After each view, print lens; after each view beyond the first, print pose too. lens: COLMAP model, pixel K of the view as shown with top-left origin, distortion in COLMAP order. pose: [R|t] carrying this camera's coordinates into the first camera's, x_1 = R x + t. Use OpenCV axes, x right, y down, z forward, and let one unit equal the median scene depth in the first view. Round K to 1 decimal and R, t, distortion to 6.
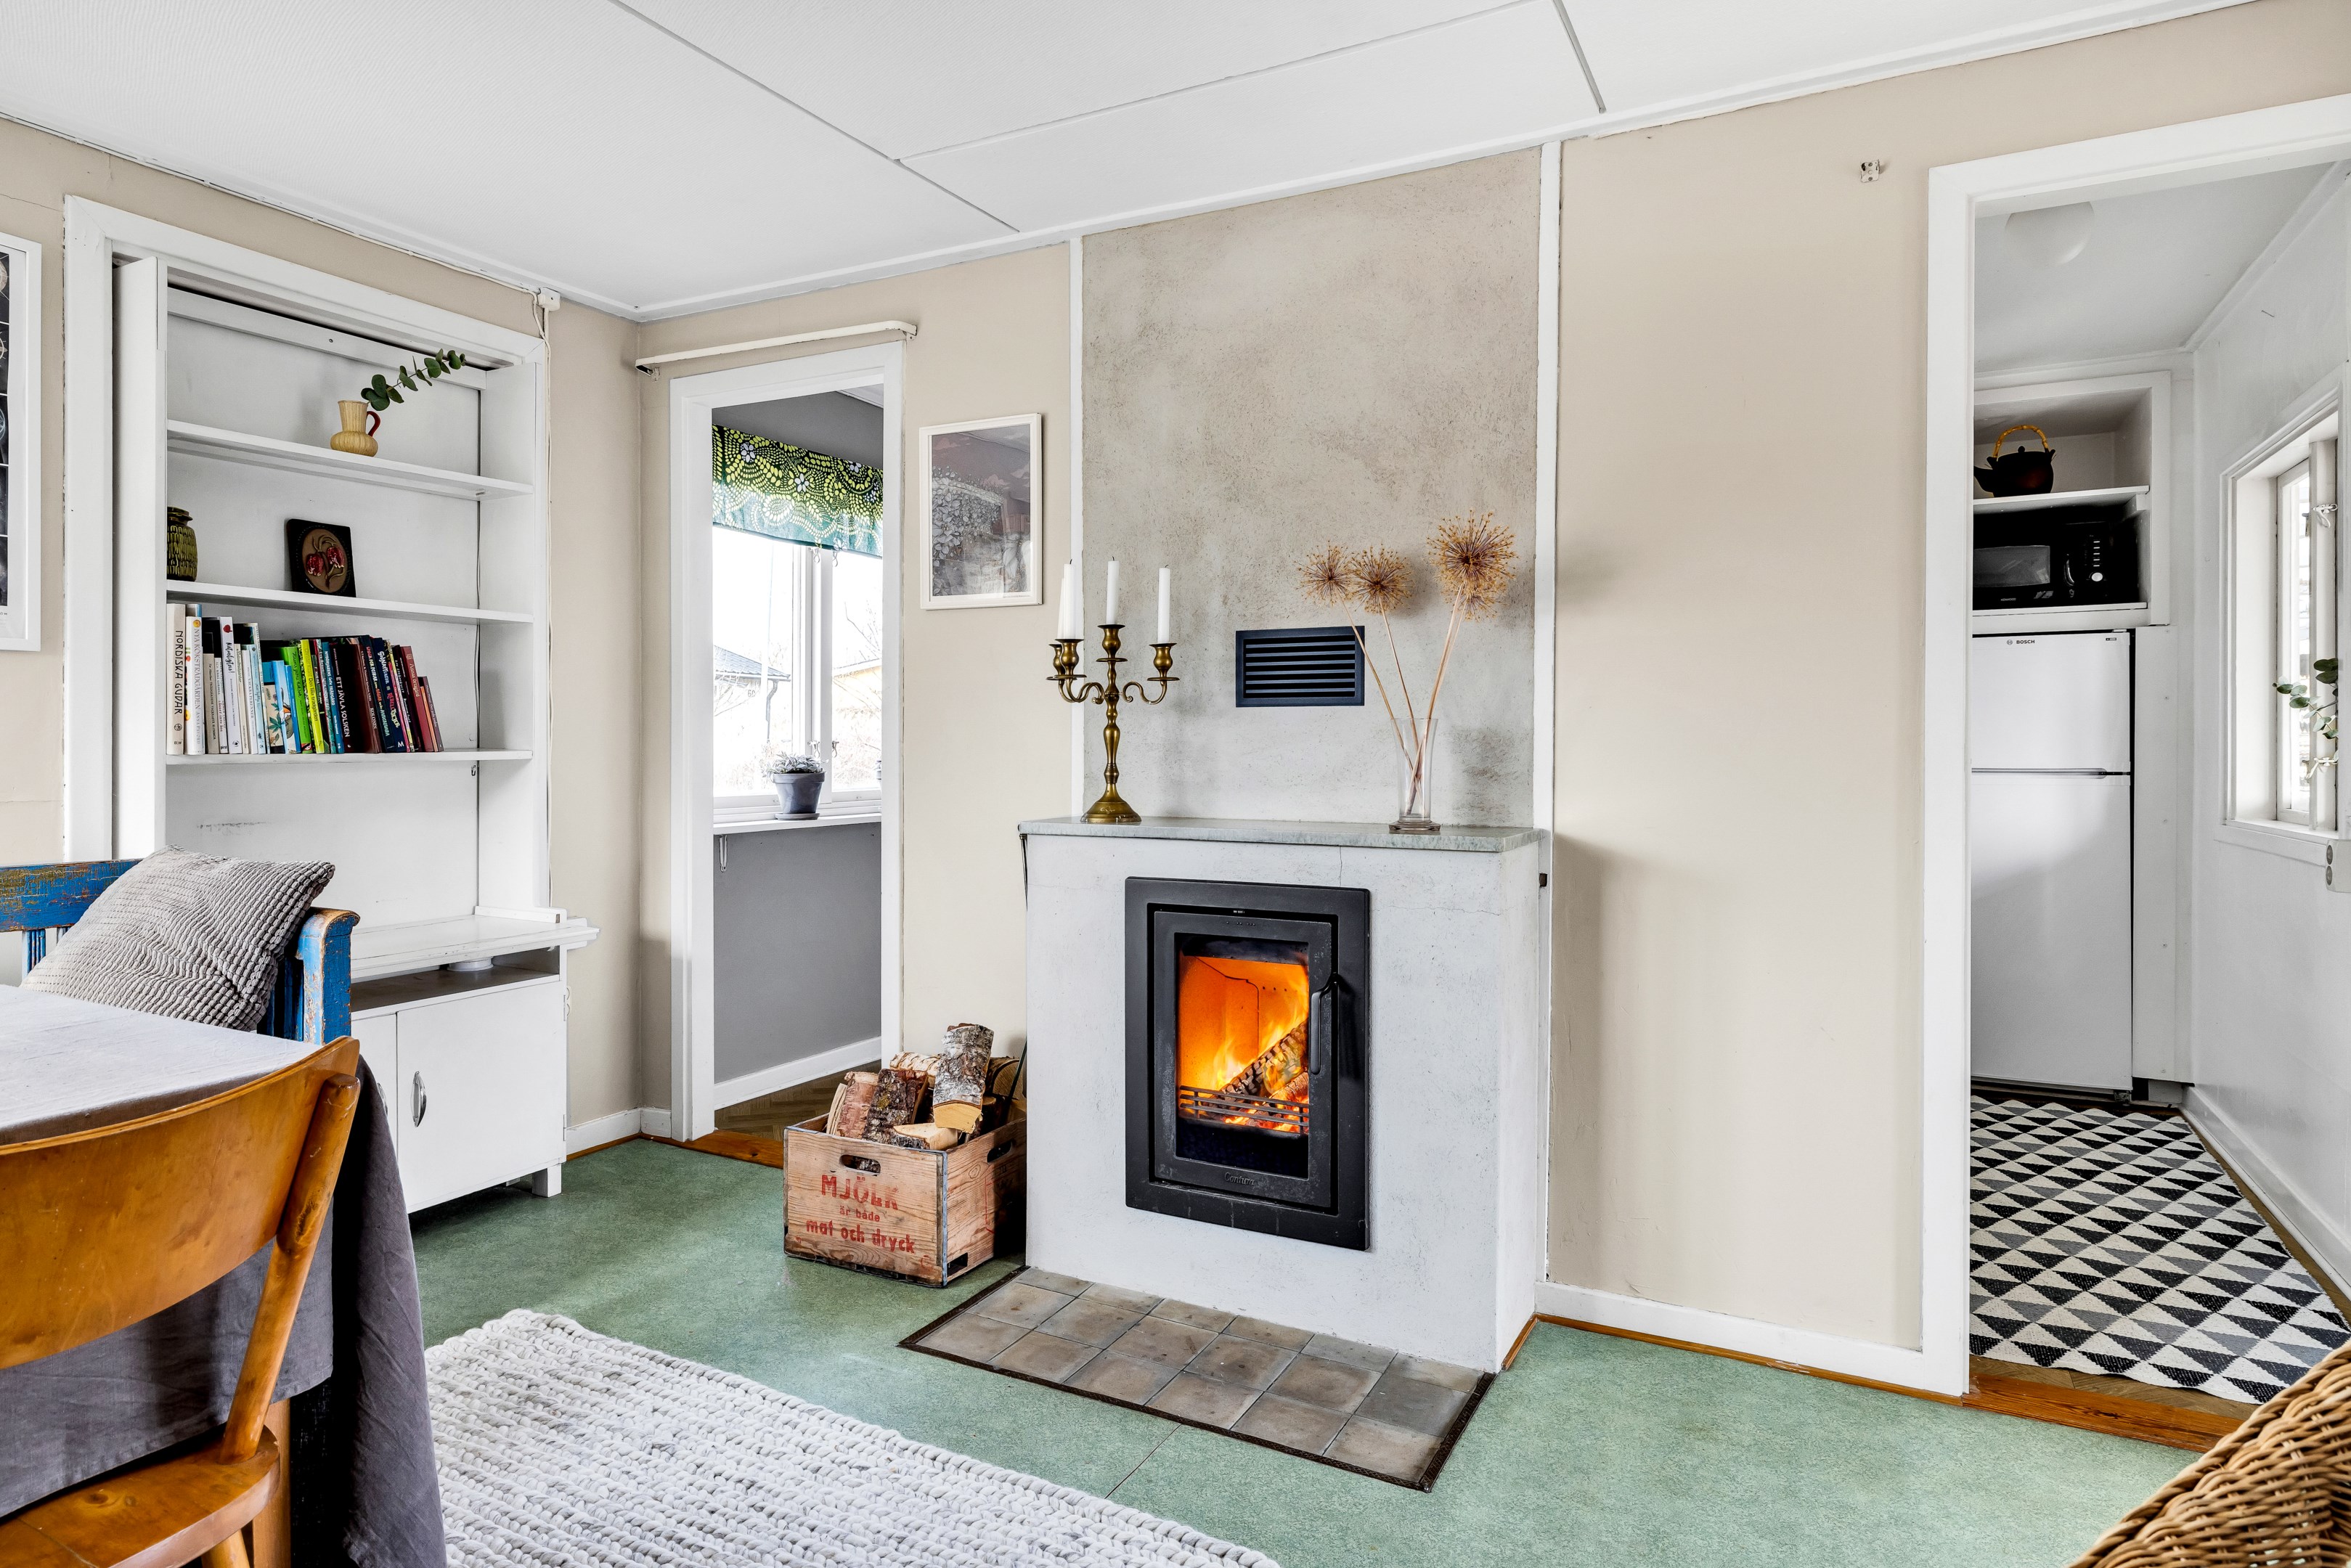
lens RADIAL K [[1302.9, 0, 1175.7], [0, 1302.9, 748.3], [0, 0, 1]] dist [0.000159, -0.000933]
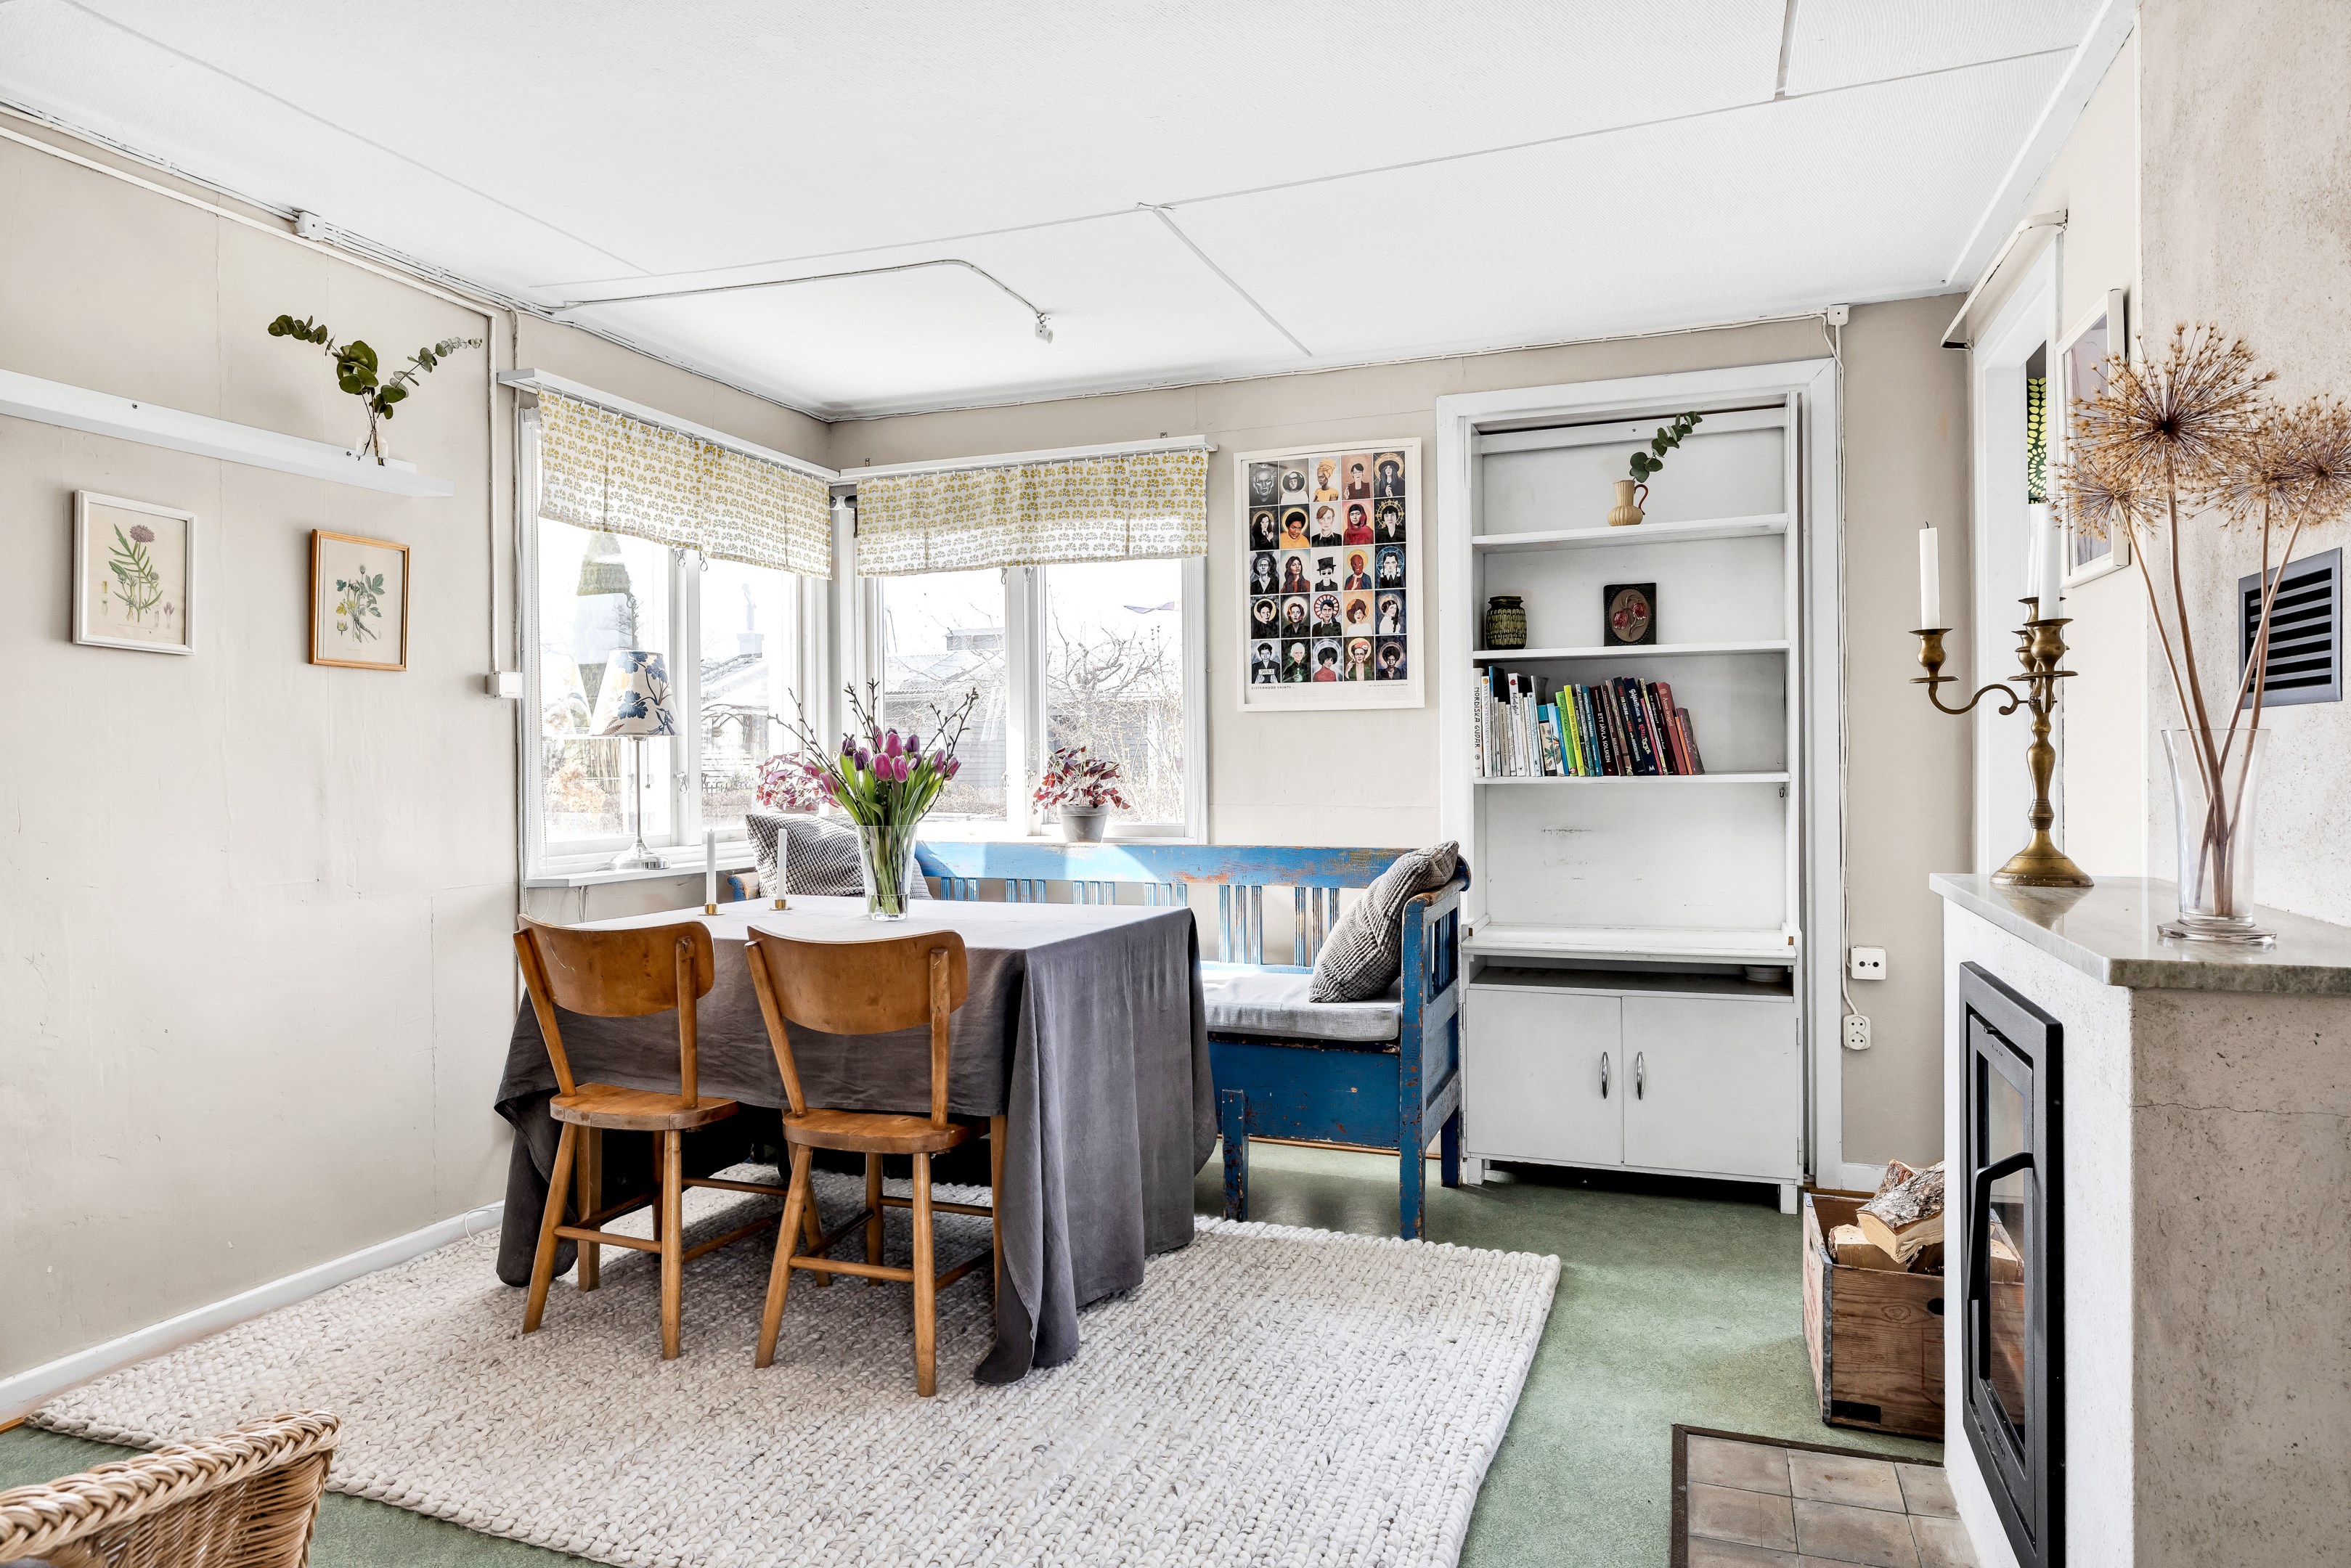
lens RADIAL K [[1404.9, 0, 1177.9], [0, 1404.9, 771.4], [0, 0, 1]] dist [-0.002488, -0.001283]
pose [[0.127661, 0.004655, -0.991807, 0.673733], [0.002575, 0.999984, 0.005025, -0.009007], [0.991815, -0.003195, 0.127647, 0.491450]]
